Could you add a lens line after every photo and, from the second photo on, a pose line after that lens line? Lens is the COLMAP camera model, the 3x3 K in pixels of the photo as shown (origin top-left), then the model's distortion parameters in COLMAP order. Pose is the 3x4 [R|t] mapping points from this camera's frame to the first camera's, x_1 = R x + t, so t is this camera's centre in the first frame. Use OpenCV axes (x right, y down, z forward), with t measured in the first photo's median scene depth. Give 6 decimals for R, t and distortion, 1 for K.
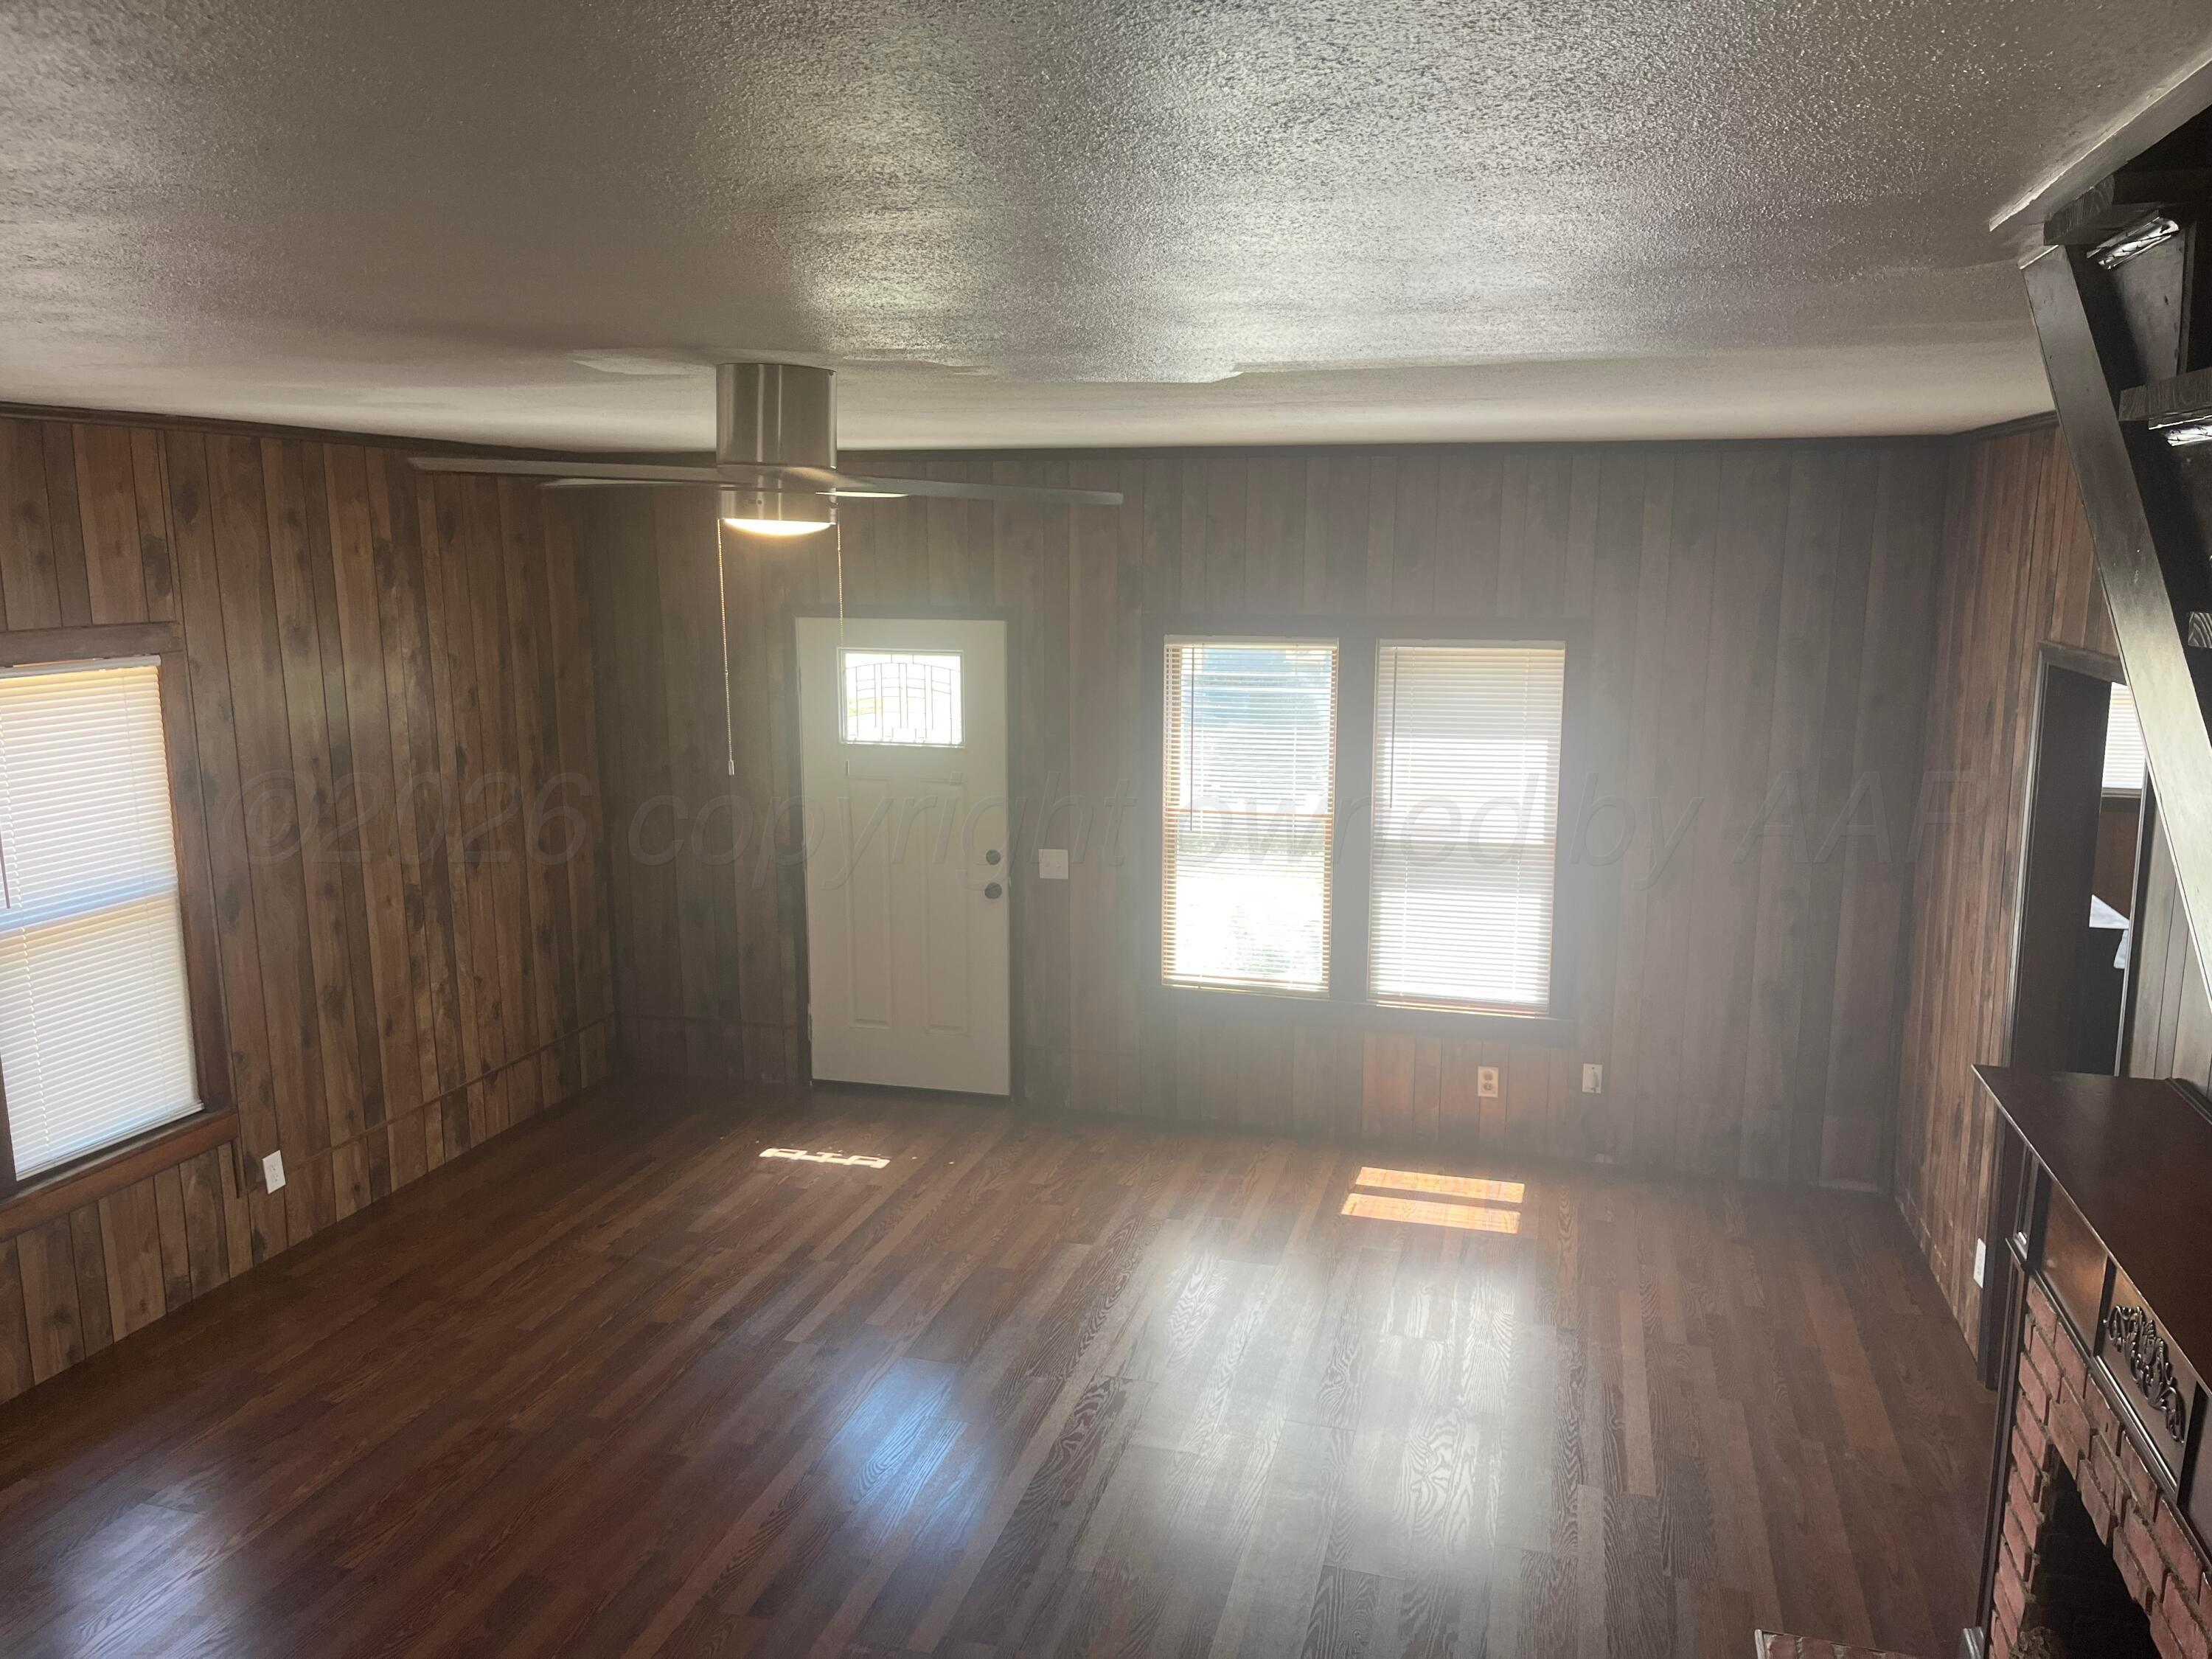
lens RADIAL K [[1707.1, 0, 1106.0], [0, 1707.1, 829.5], [0, 0, 1]] dist [0.098602, 0.002314]
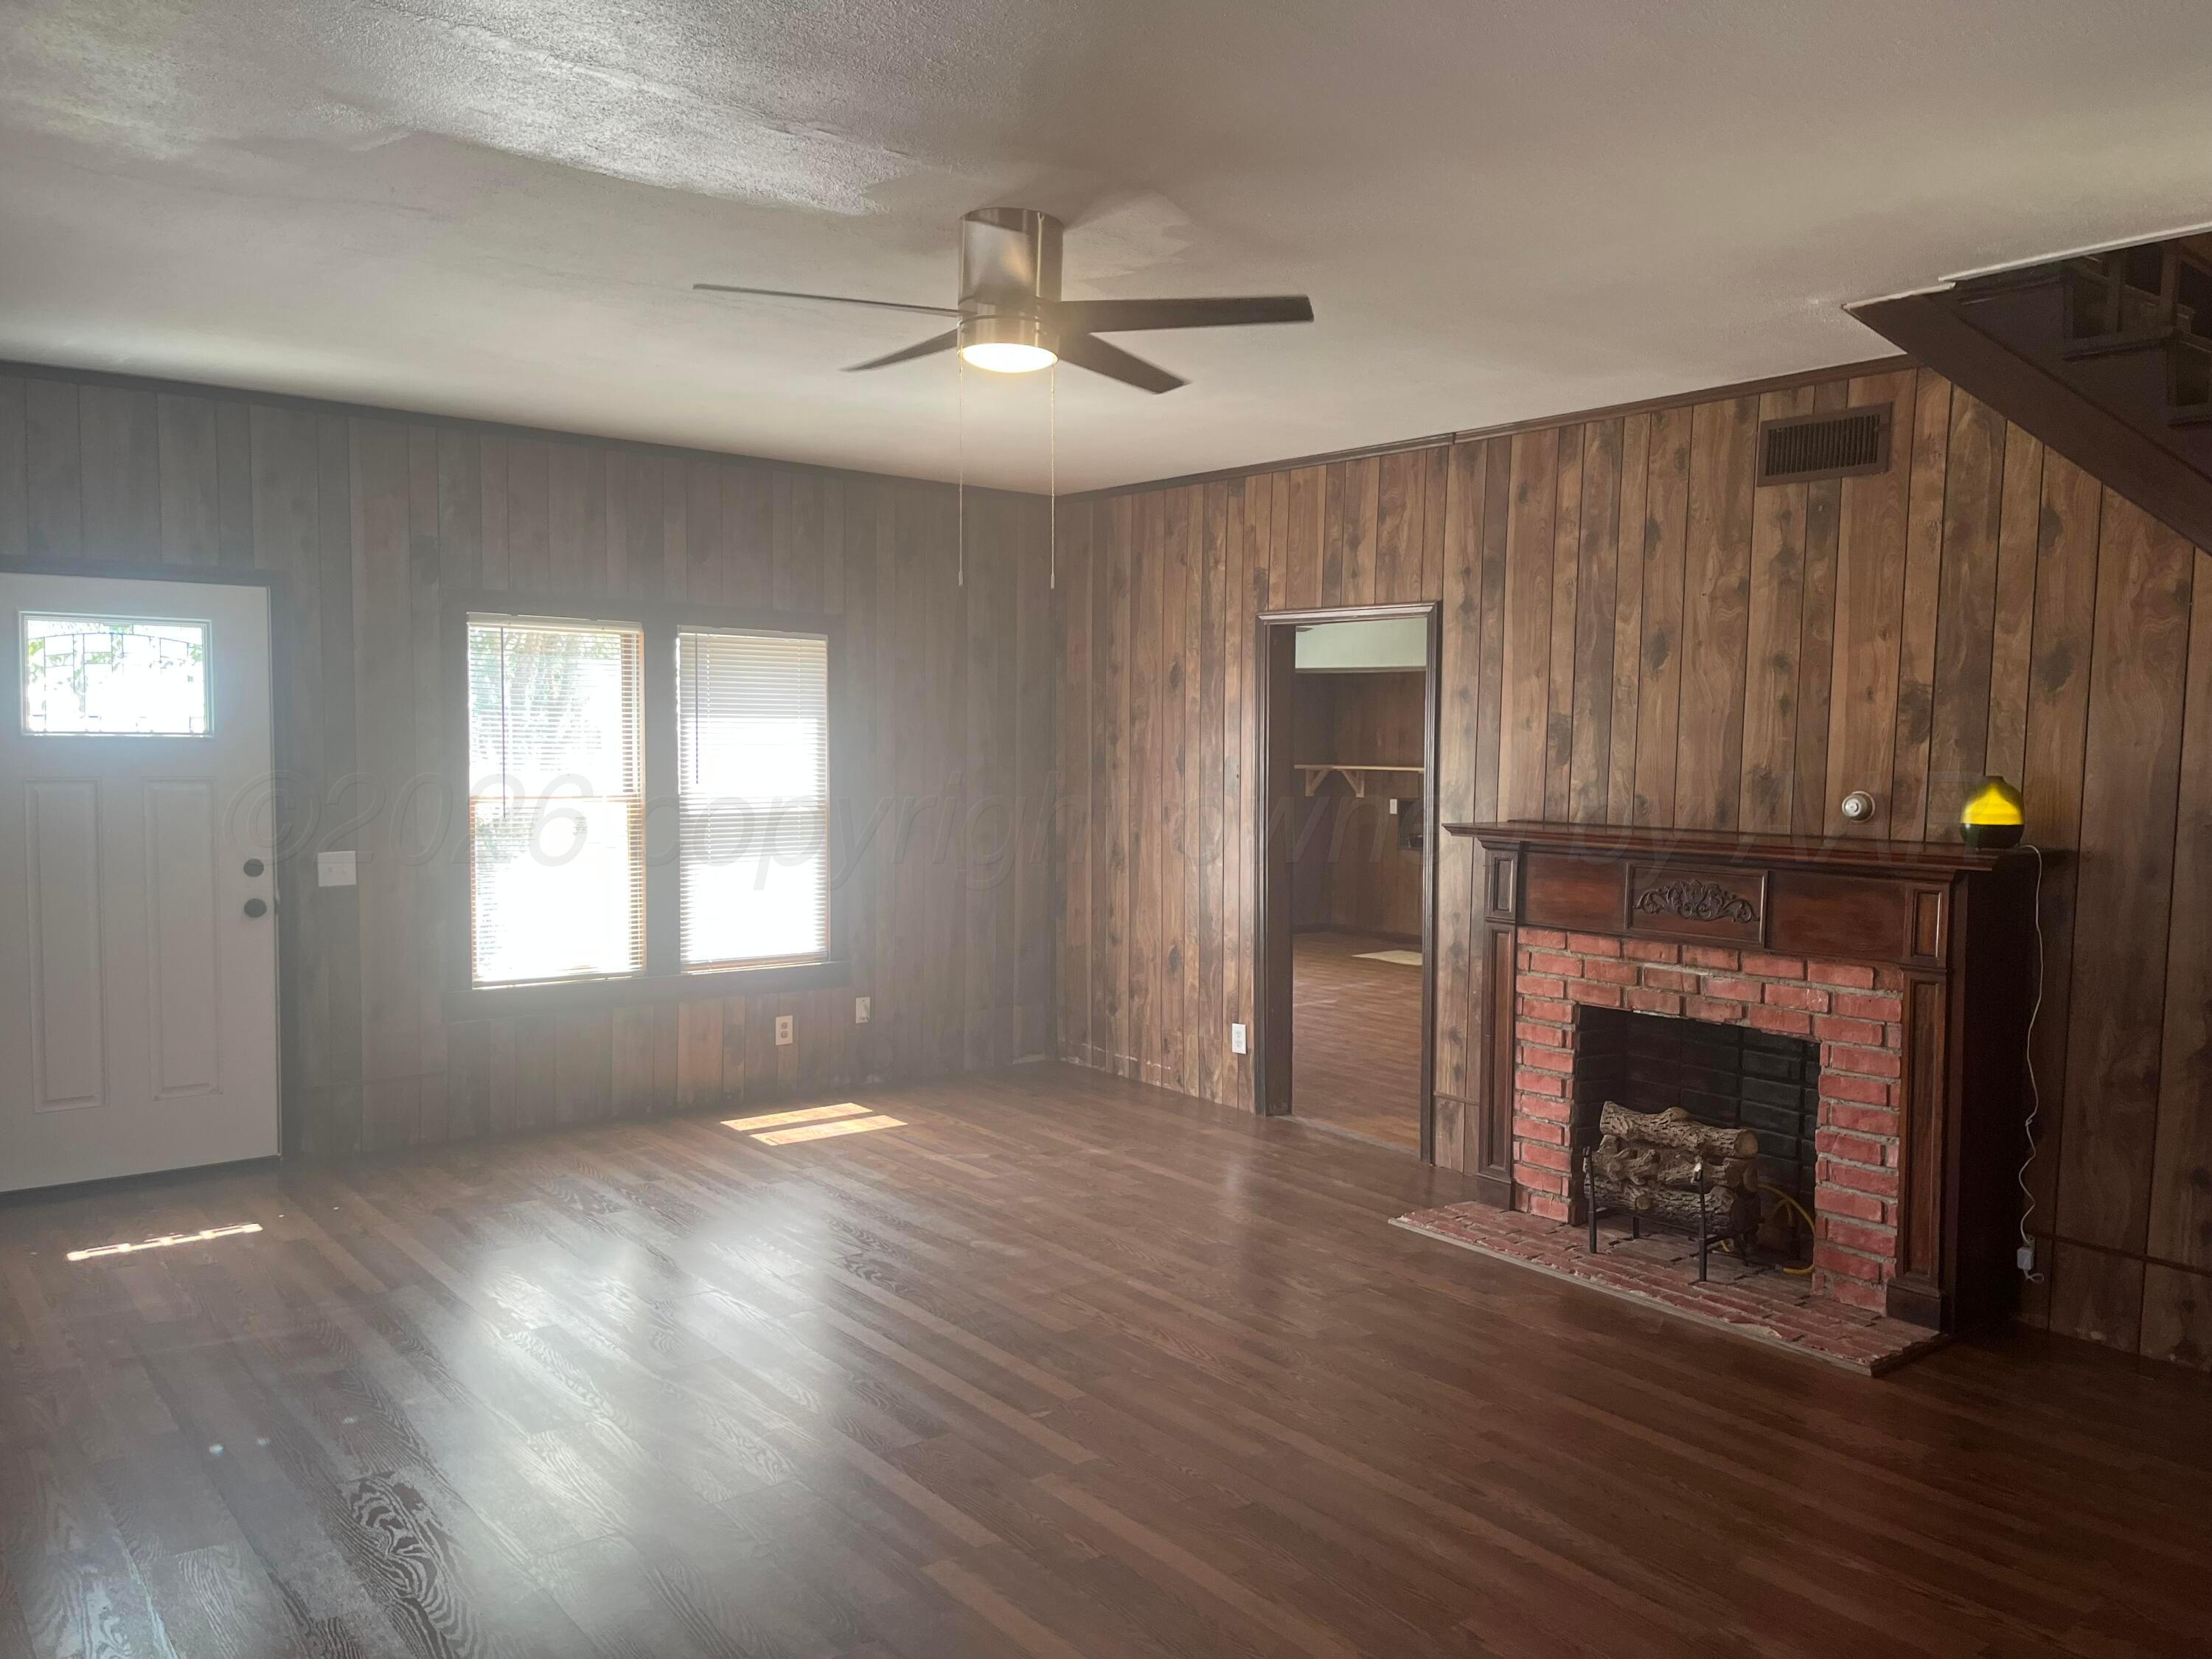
lens RADIAL K [[1687.1, 0, 1106.0], [0, 1687.1, 829.5], [0, 0, 1]] dist [0.033147, 0.001760]
pose [[0.586235, -0.037168, 0.809288, -0.531406], [0.123419, 0.991384, -0.043871, 0.092041], [-0.800685, 0.125601, 0.585771, 0.180723]]
